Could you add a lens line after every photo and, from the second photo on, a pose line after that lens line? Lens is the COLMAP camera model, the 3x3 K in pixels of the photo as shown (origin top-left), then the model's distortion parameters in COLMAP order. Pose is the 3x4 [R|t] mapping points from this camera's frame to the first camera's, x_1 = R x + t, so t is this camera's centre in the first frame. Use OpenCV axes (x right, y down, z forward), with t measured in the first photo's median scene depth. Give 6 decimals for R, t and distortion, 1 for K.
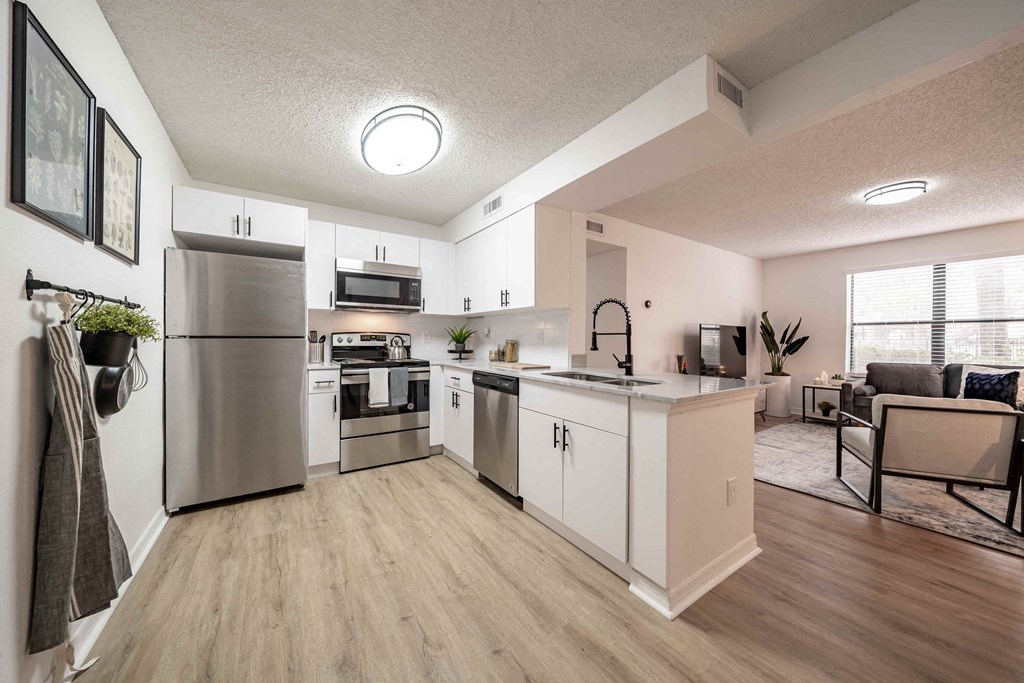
lens RADIAL K [[351.4, 0, 512.0], [0, 351.4, 341.3], [0, 0, 1]] dist [-0.000356, -0.000278]
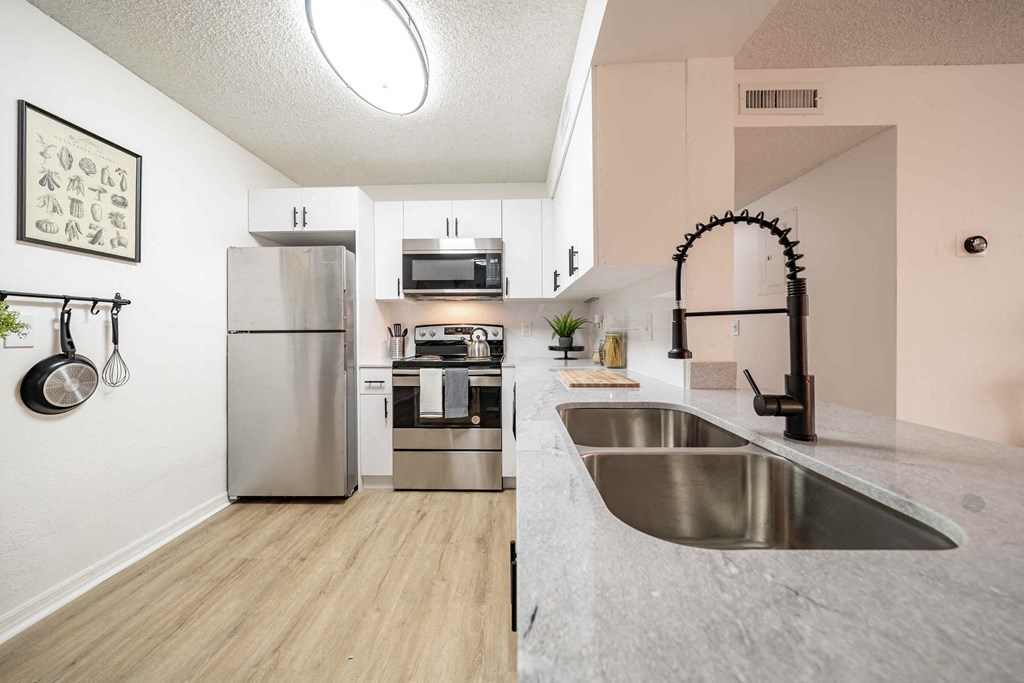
lens RADIAL K [[355.5, 0, 506.9], [0, 355.5, 334.4], [0, 0, 1]] dist [-0.006198, 0.000085]
pose [[0.818185, -0.004671, -0.574936, 0.233289], [0.006283, 0.999980, 0.000817, -0.001188], [0.574921, -0.004280, 0.818198, 0.452275]]
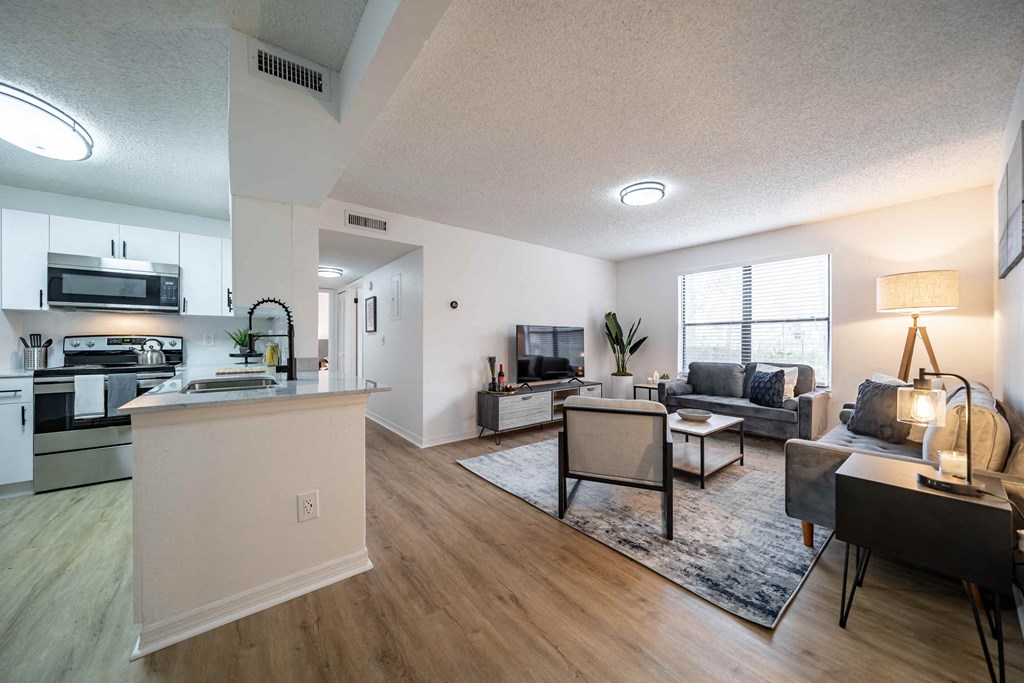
lens RADIAL K [[352.2, 0, 507.9], [0, 352.2, 340.9], [0, 0, 1]] dist [-0.002294, -0.000103]
pose [[0.997652, -0.006674, 0.068154, 0.652557], [0.007130, 0.999954, -0.006450, 0.002212], [-0.068108, 0.006921, 0.997654, 0.025904]]
